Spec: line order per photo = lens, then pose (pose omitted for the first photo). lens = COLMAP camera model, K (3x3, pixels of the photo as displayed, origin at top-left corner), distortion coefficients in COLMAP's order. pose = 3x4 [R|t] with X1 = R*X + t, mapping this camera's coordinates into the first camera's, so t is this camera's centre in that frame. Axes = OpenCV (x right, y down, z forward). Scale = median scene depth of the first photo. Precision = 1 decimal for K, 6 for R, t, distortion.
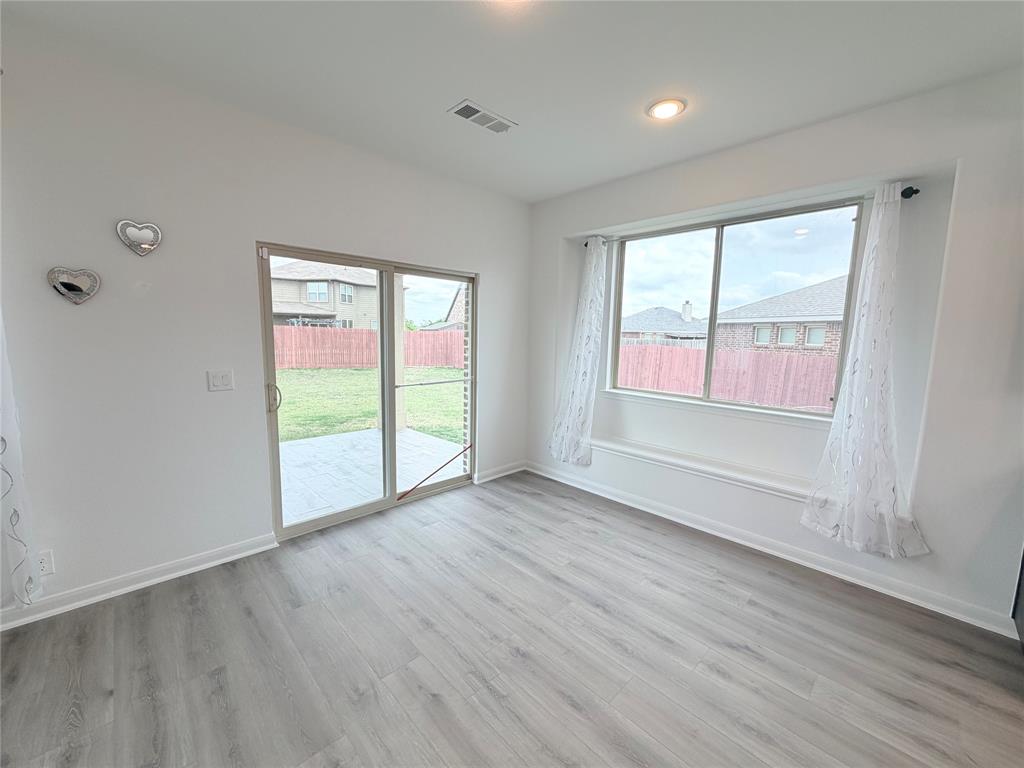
lens RADIAL K [[408.4, 0, 508.9], [0, 408.4, 383.8], [0, 0, 1]] dist [-0.000803, 0.000099]
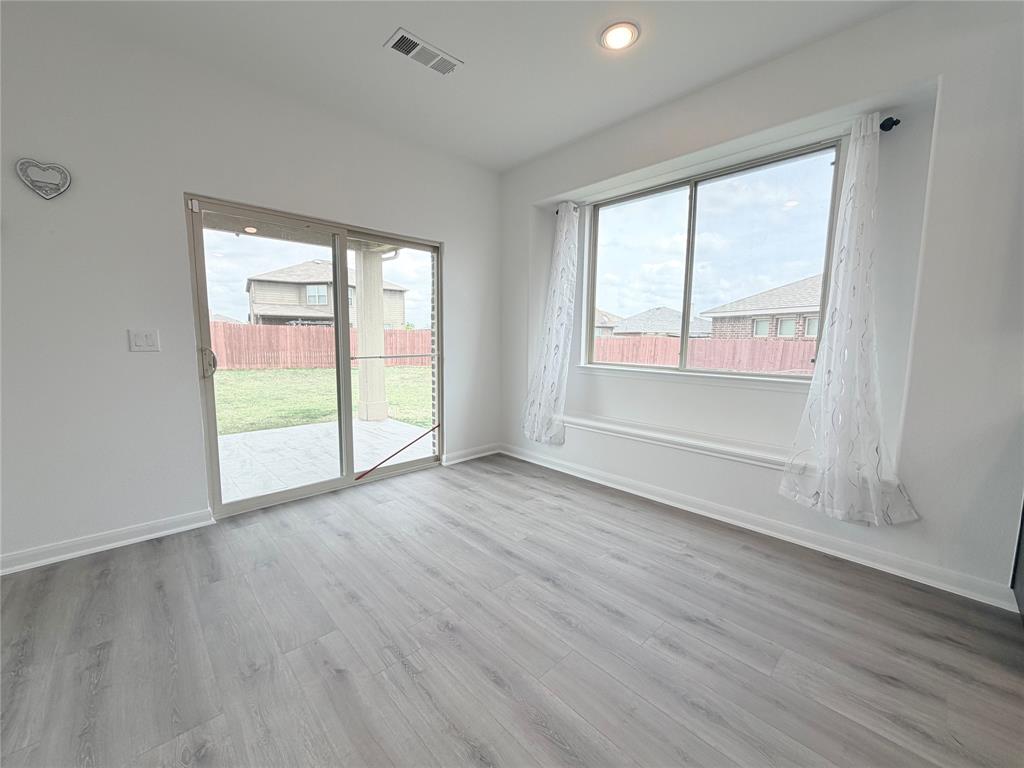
lens RADIAL K [[408.4, 0, 508.9], [0, 408.4, 383.8], [0, 0, 1]] dist [-0.000803, 0.000099]
pose [[0.999904, -0.009371, -0.010158, 0.134316], [0.009268, 0.999905, -0.010206, 0.110528], [0.010253, 0.010111, 0.999896, 0.085131]]
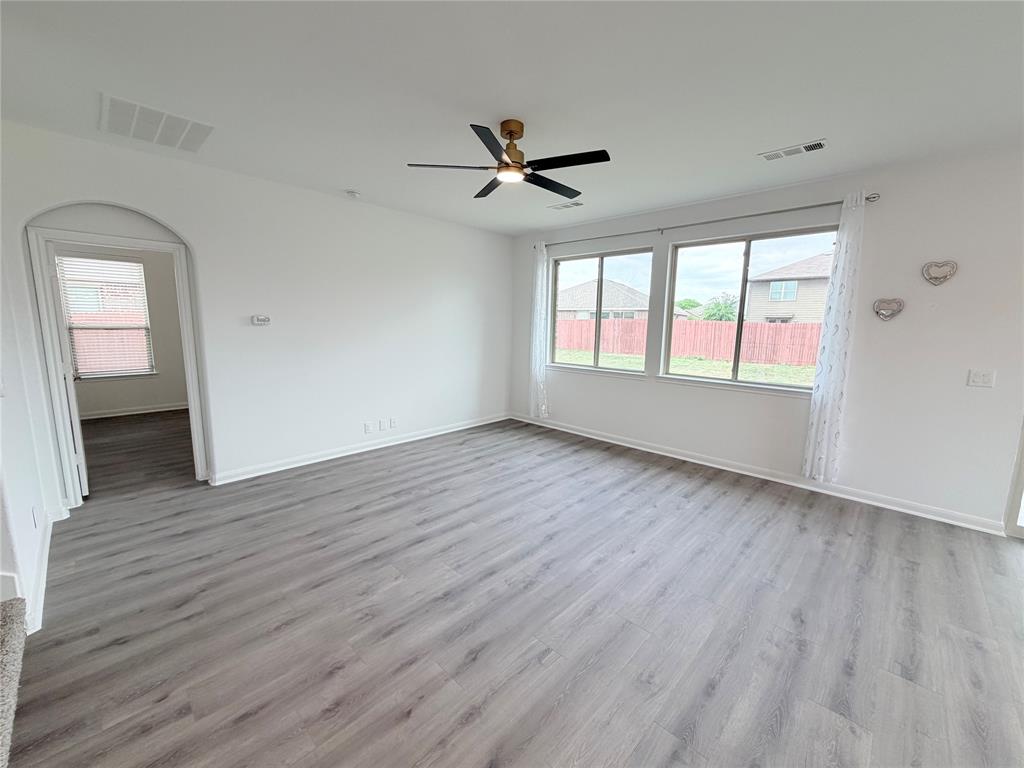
lens RADIAL K [[408.4, 0, 508.9], [0, 408.4, 383.8], [0, 0, 1]] dist [-0.000803, 0.000099]
pose [[0.033990, 0.130443, -0.990873, 0.472229], [-0.135781, 0.982856, 0.124730, 0.048823], [0.990156, 0.130302, 0.051119, -0.473843]]
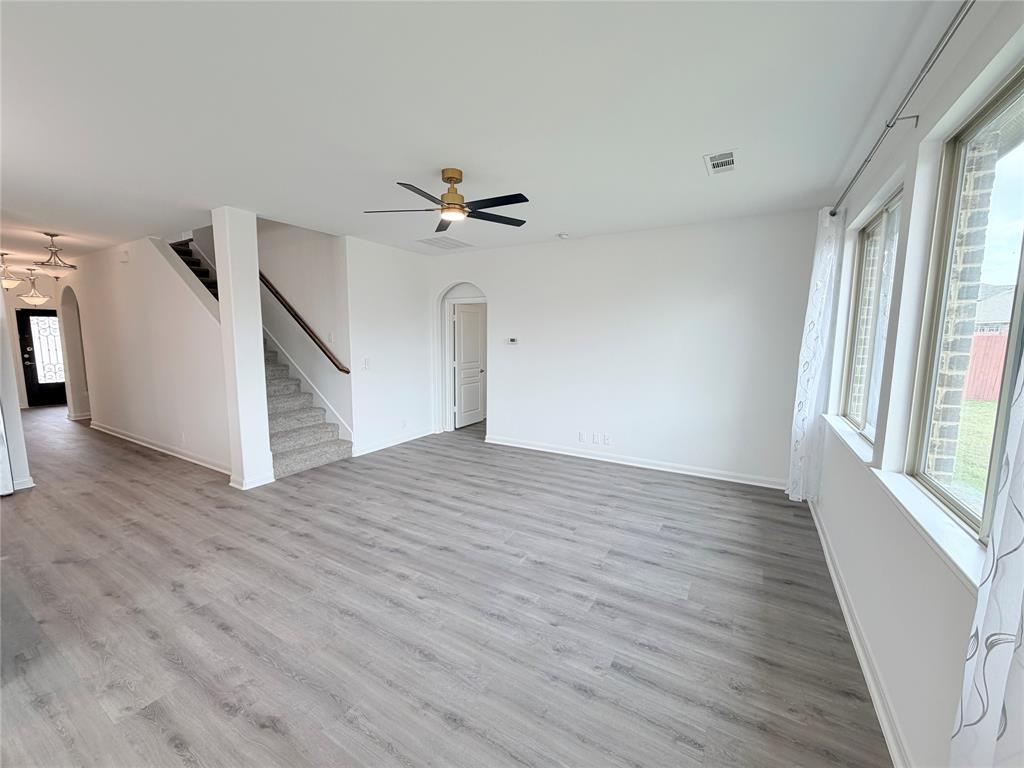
lens RADIAL K [[408.4, 0, 508.9], [0, 408.4, 383.8], [0, 0, 1]] dist [-0.000803, 0.000099]
pose [[-0.963955, 0.006717, -0.265980, -0.528400], [-0.055797, 0.972348, 0.226773, -0.154704], [0.260148, 0.233440, -0.936925, 0.873093]]
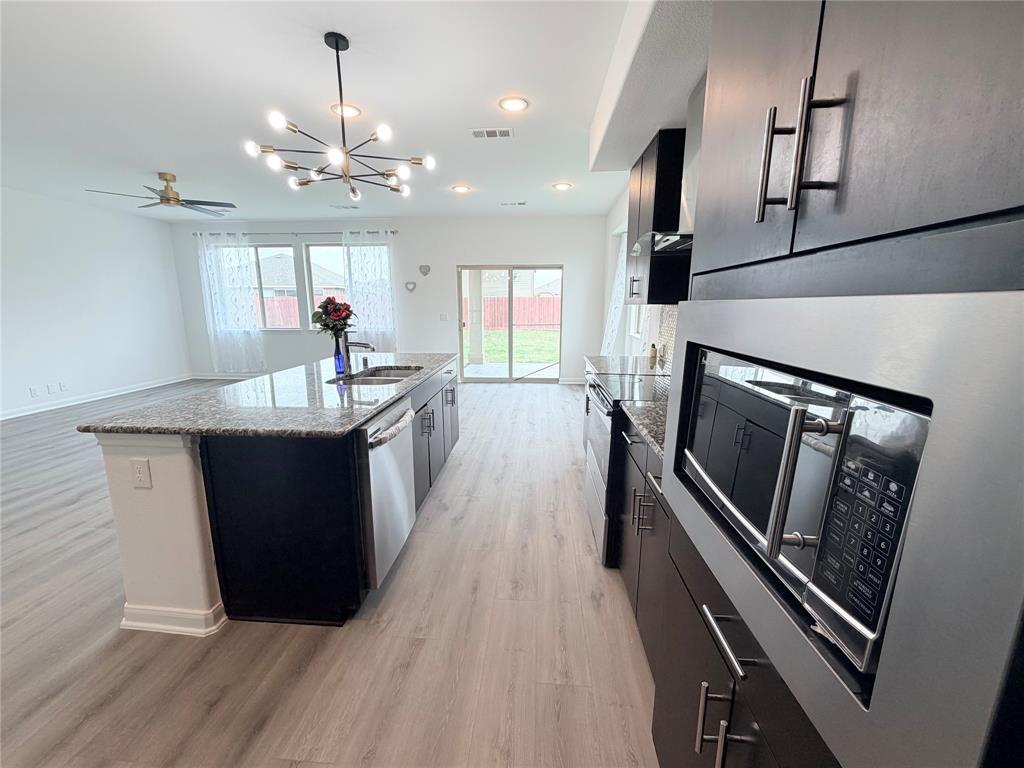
lens RADIAL K [[408.4, 0, 508.9], [0, 408.4, 383.8], [0, 0, 1]] dist [-0.000803, 0.000099]
pose [[0.667395, 0.125887, -0.733987, 1.804114], [-0.075890, 0.991975, 0.101129, 0.136794], [0.740827, -0.011791, 0.671592, -0.604508]]
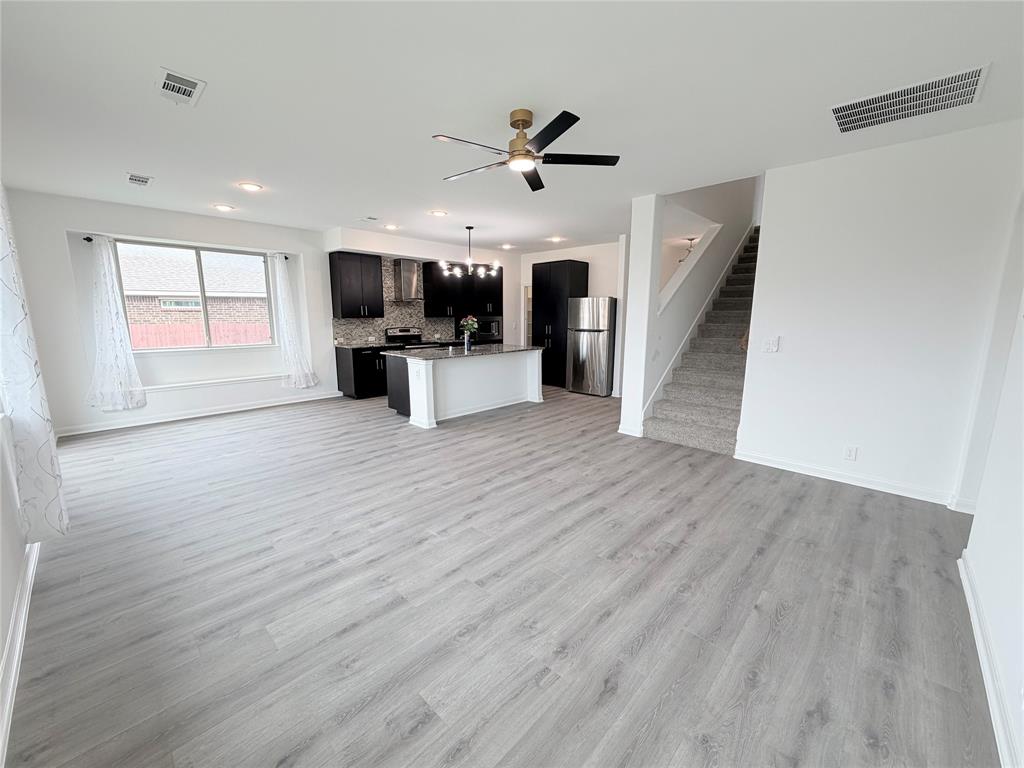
lens RADIAL K [[408.4, 0, 512.0], [0, 408.4, 384.0], [0, 0, 1]] dist [-0.001563, -0.000045]
pose [[-0.042068, -0.191309, 0.980628, -1.938124], [0.117069, 0.973792, 0.194997, 0.004497], [-0.992232, 0.123004, -0.018569, -0.362978]]
